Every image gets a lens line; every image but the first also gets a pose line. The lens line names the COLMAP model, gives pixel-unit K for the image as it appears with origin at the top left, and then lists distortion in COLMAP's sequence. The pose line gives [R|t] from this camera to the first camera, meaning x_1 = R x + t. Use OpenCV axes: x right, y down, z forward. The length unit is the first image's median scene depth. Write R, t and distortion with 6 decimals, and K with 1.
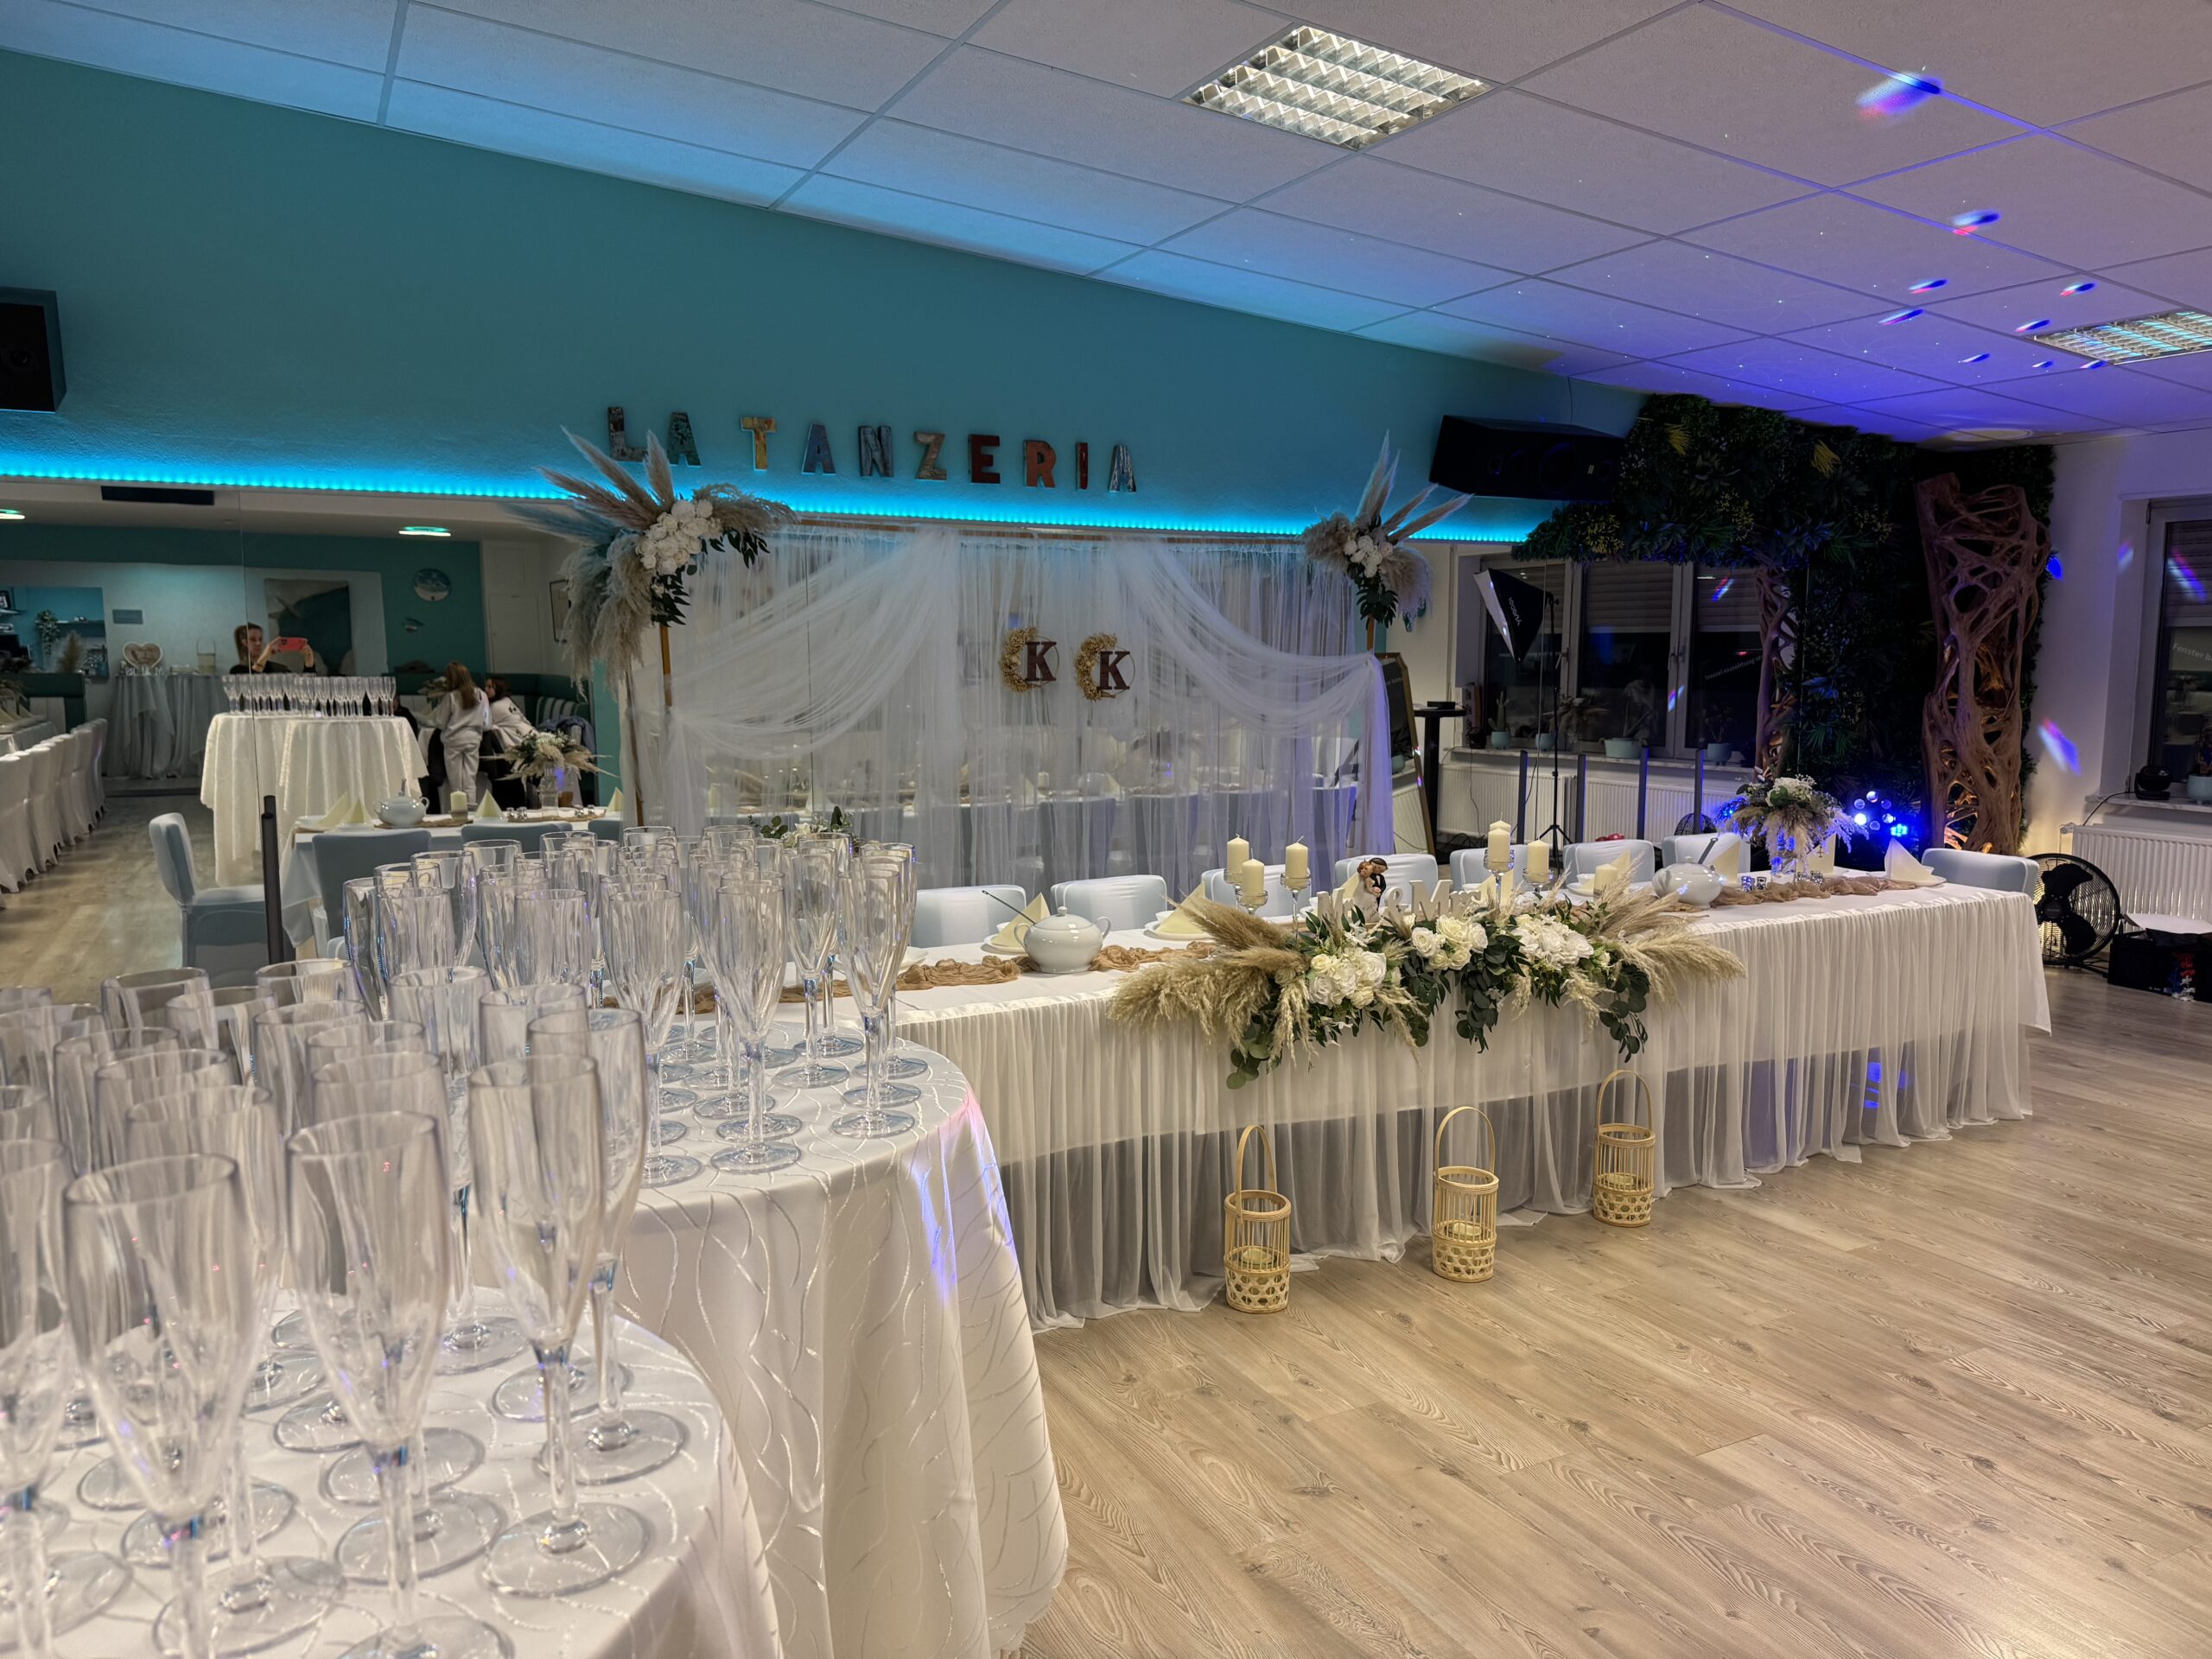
lens RADIAL K [[1561.0, 0, 1101.9], [0, 1561.0, 827.5], [0, 0, 1]] dist [0.047269, -0.076814]
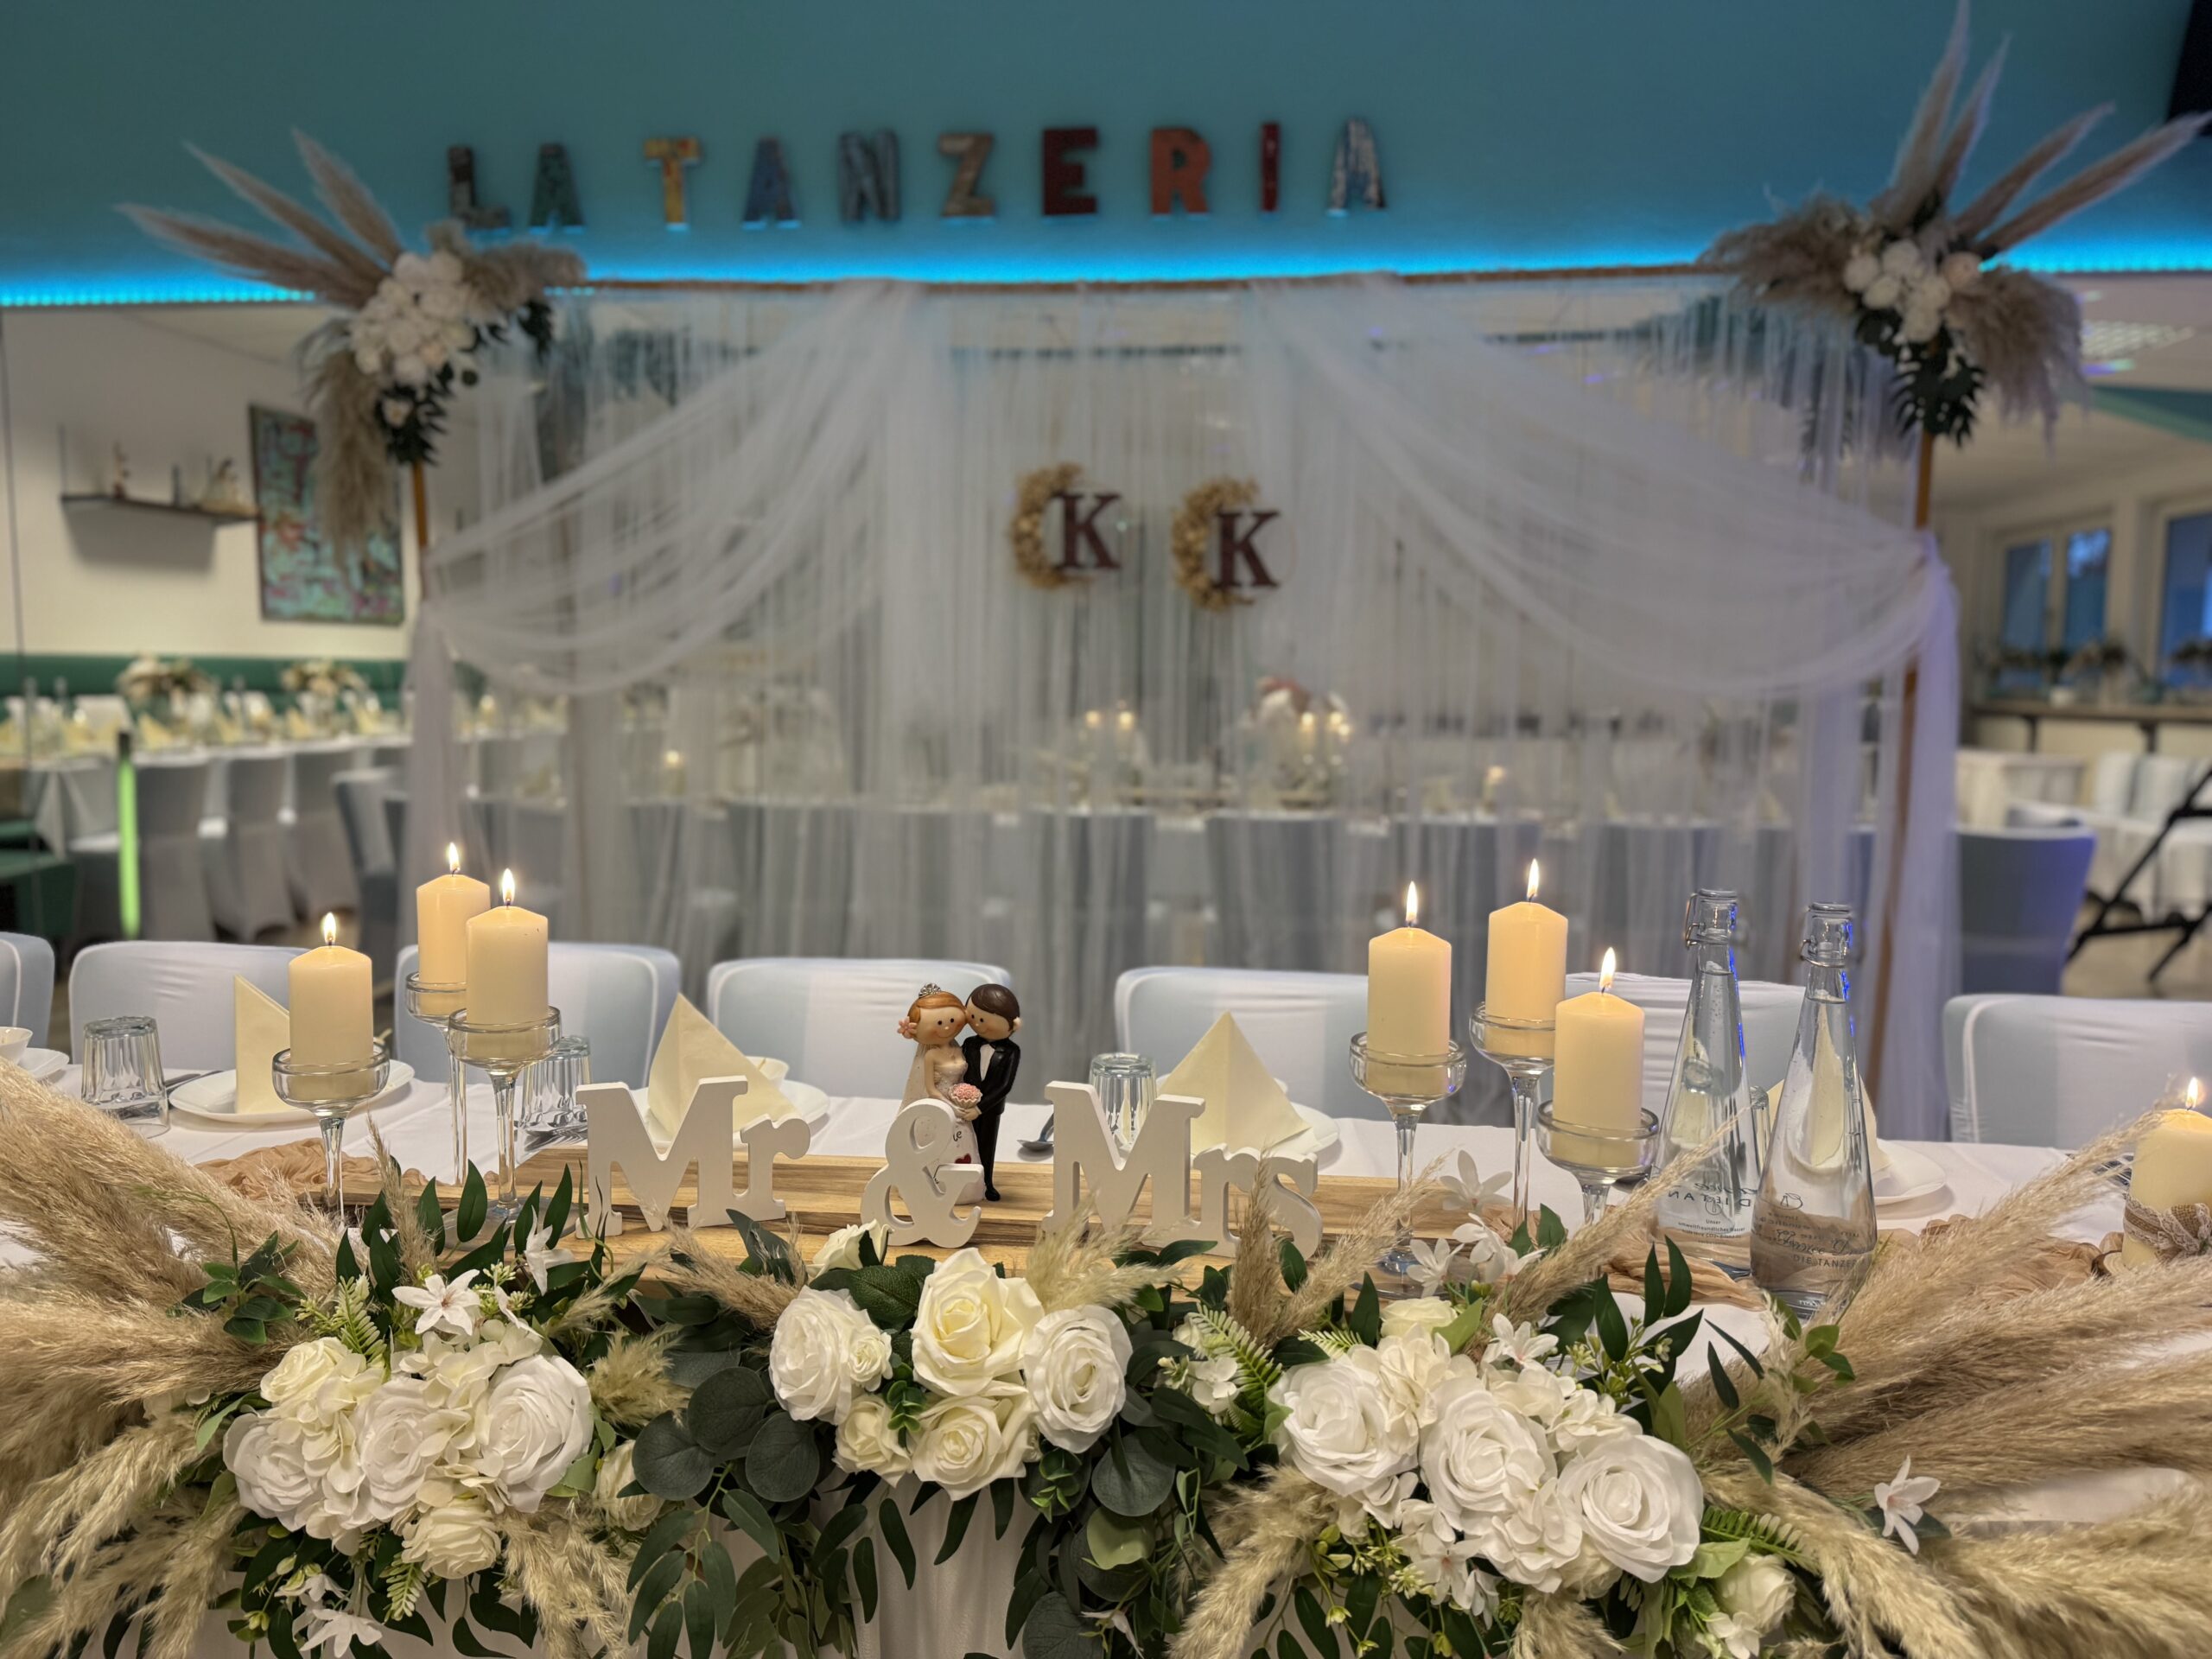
lens RADIAL K [[1561.0, 0, 1115.1], [0, 1561.0, 827.1], [0, 0, 1]] dist [0.047269, -0.076814]
pose [[0.829586, 0.061890, -0.554939, 0.313995], [-0.072111, 0.997391, 0.003436, -0.011568], [0.553703, 0.037167, 0.831884, 0.676307]]
